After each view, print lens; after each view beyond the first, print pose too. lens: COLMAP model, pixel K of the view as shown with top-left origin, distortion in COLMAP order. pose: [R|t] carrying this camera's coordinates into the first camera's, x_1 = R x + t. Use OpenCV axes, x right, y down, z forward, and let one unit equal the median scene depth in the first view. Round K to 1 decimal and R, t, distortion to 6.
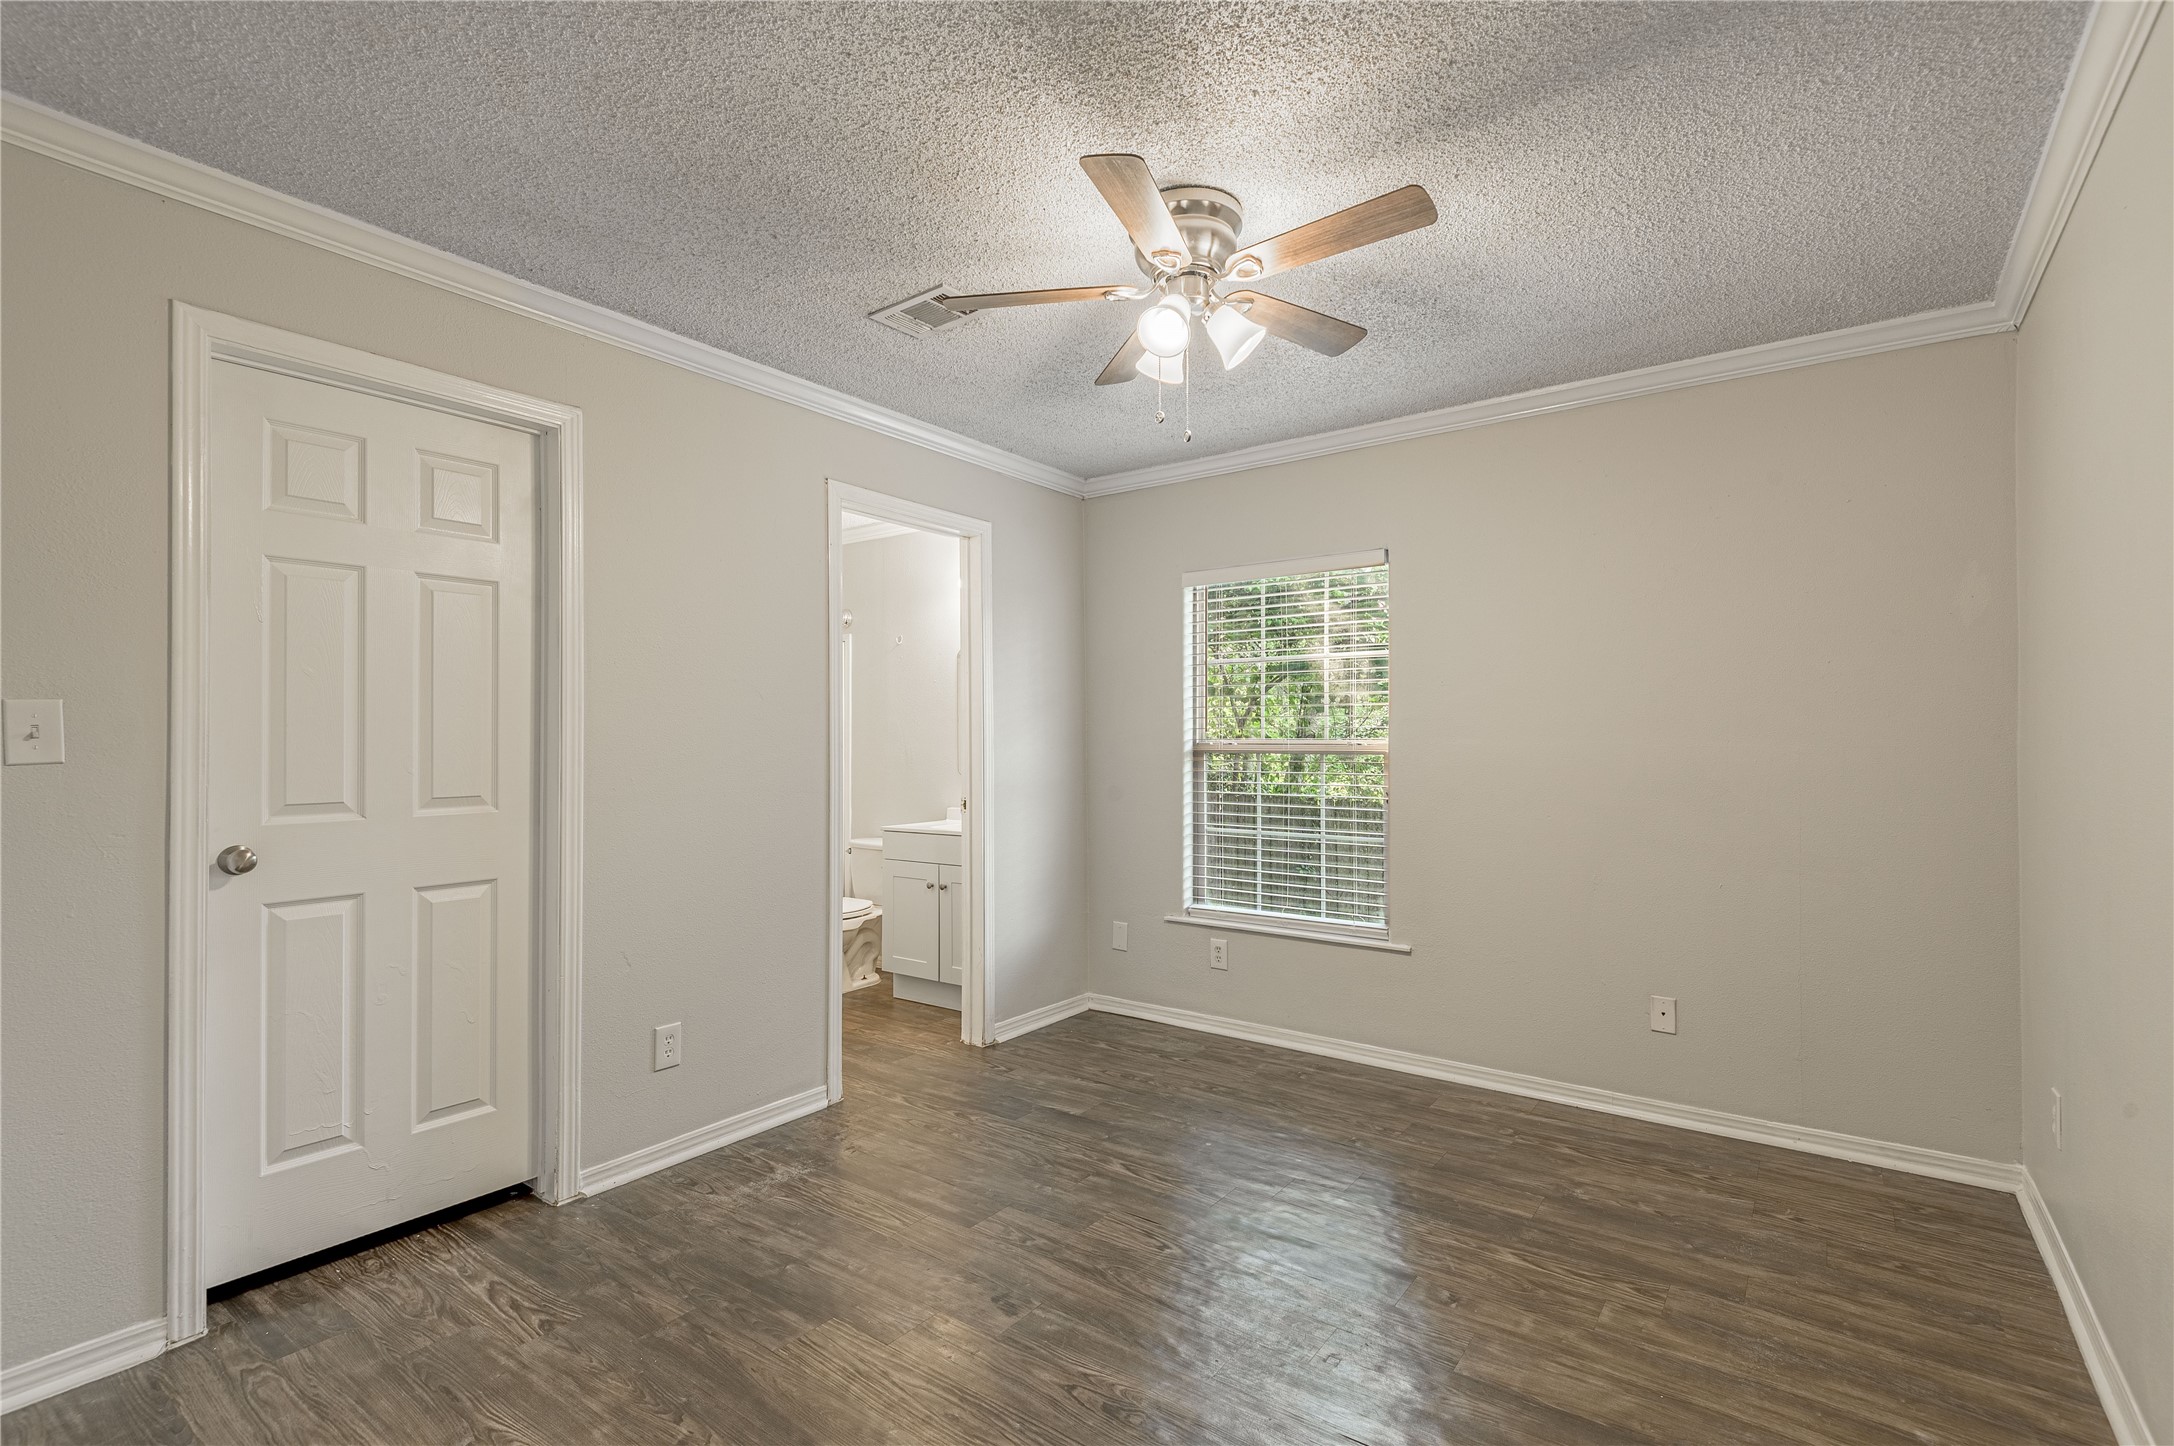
lens RADIAL K [[986.2, 0, 1077.9], [0, 986.2, 755.4], [0, 0, 1]] dist [0.003920, -0.000727]
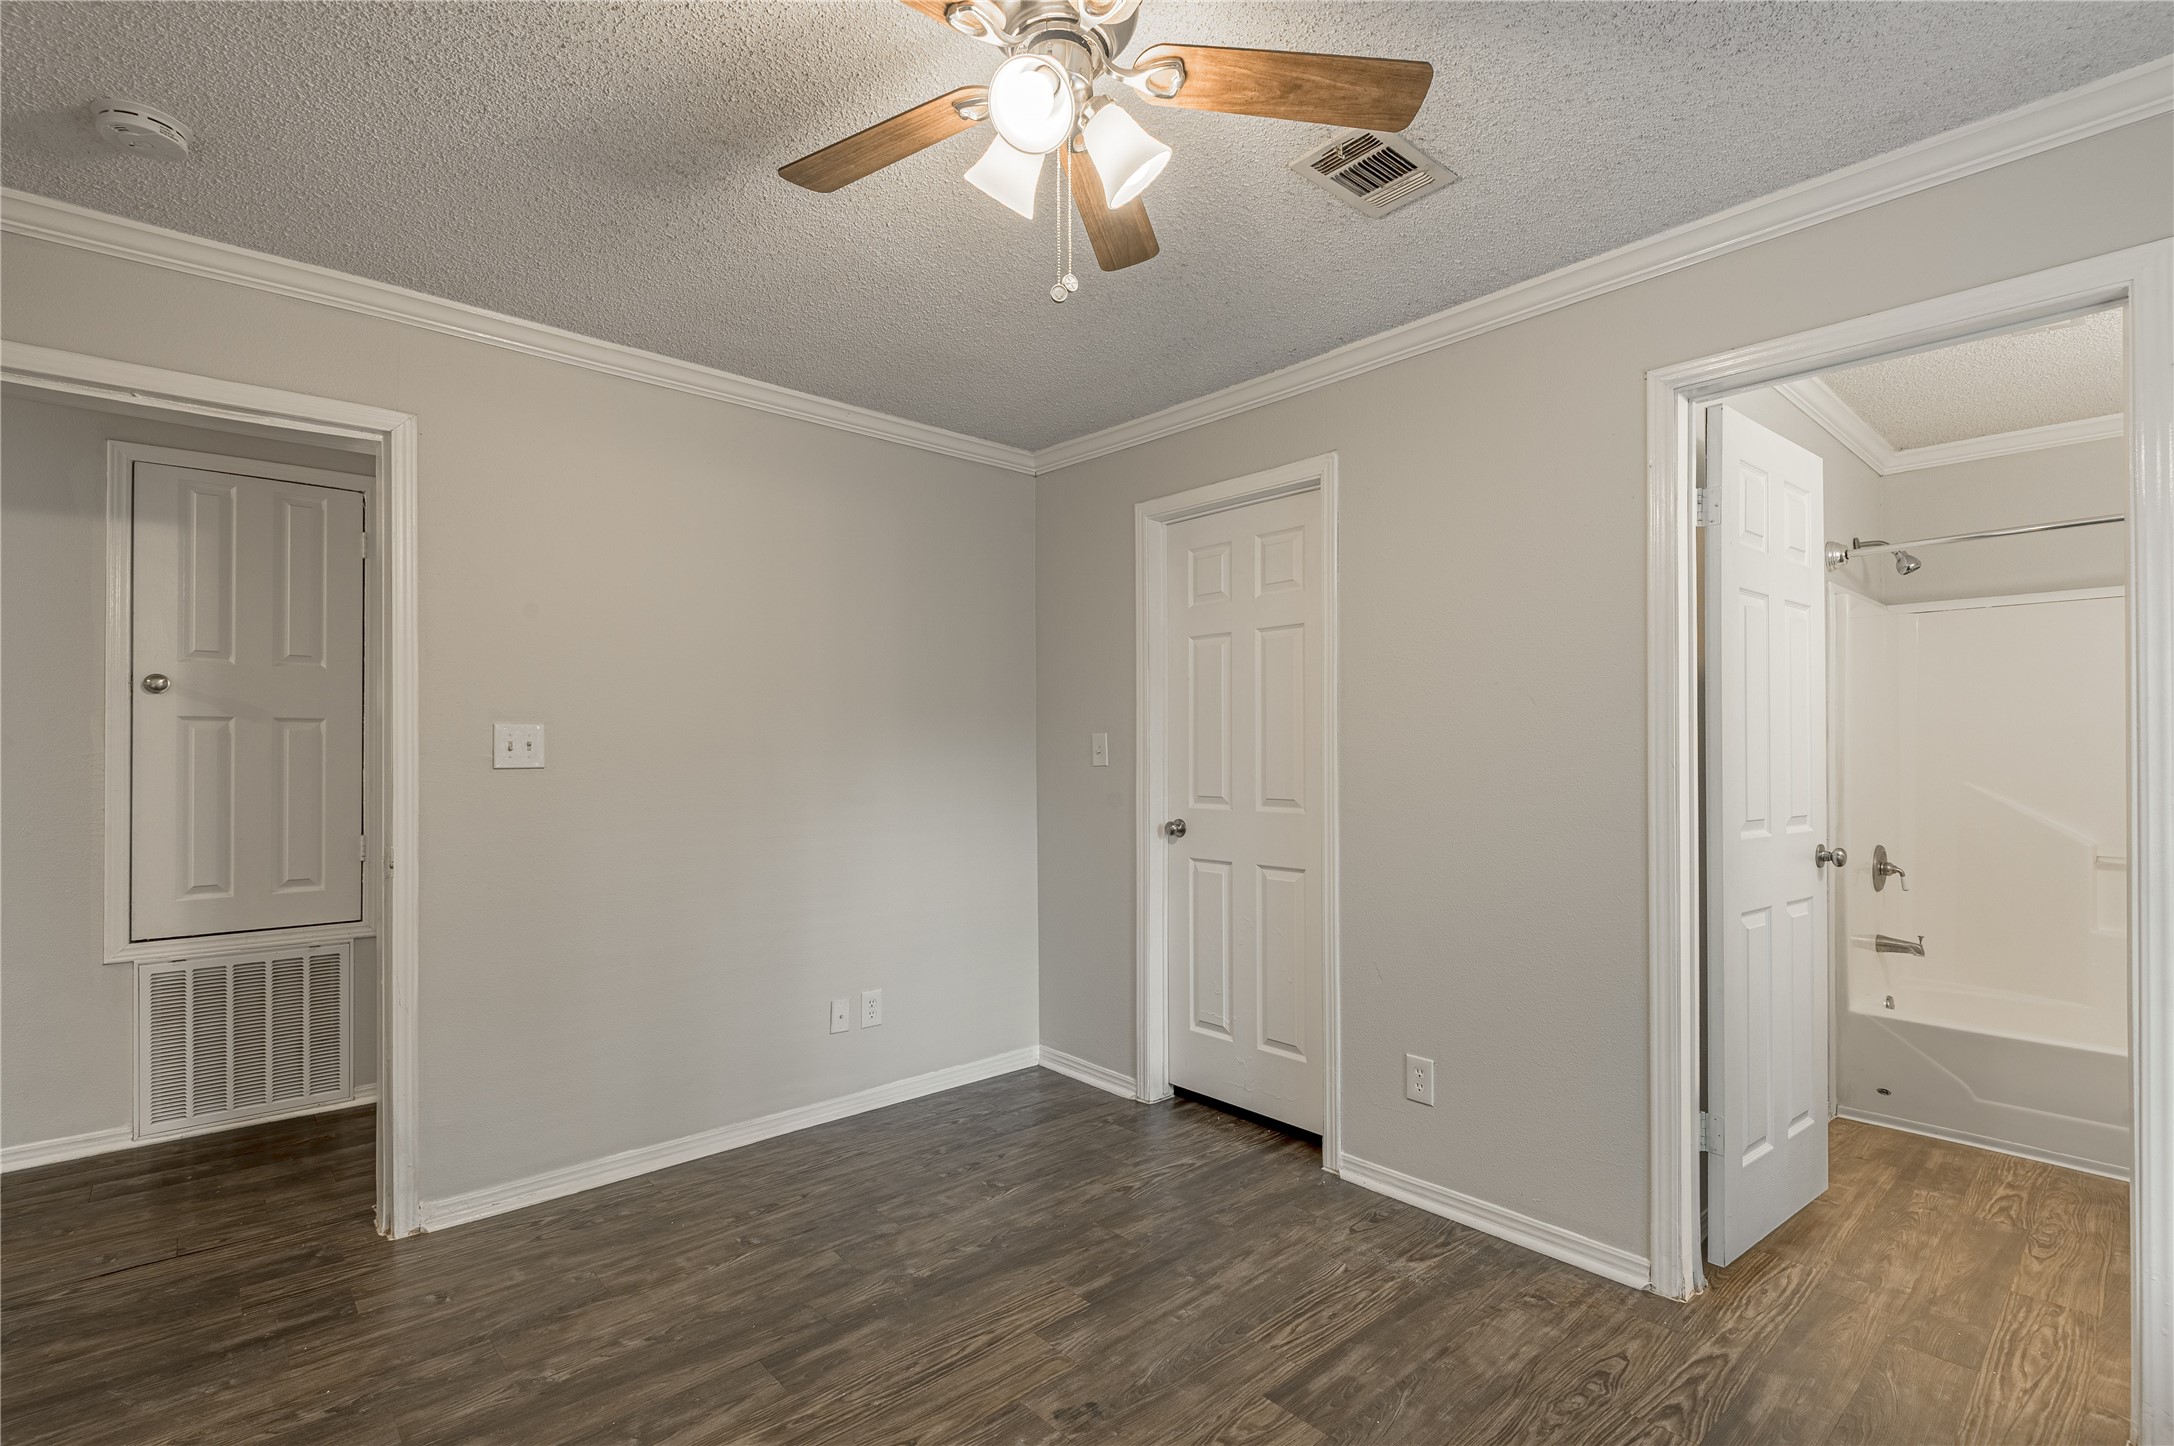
lens RADIAL K [[986.2, 0, 1077.9], [0, 986.2, 755.4], [0, 0, 1]] dist [0.003920, -0.000727]
pose [[-0.201333, 0.005294, -0.979509, 0.700683], [-0.011376, 0.999905, 0.007742, -0.021291], [0.979457, 0.012701, -0.201253, 1.063768]]
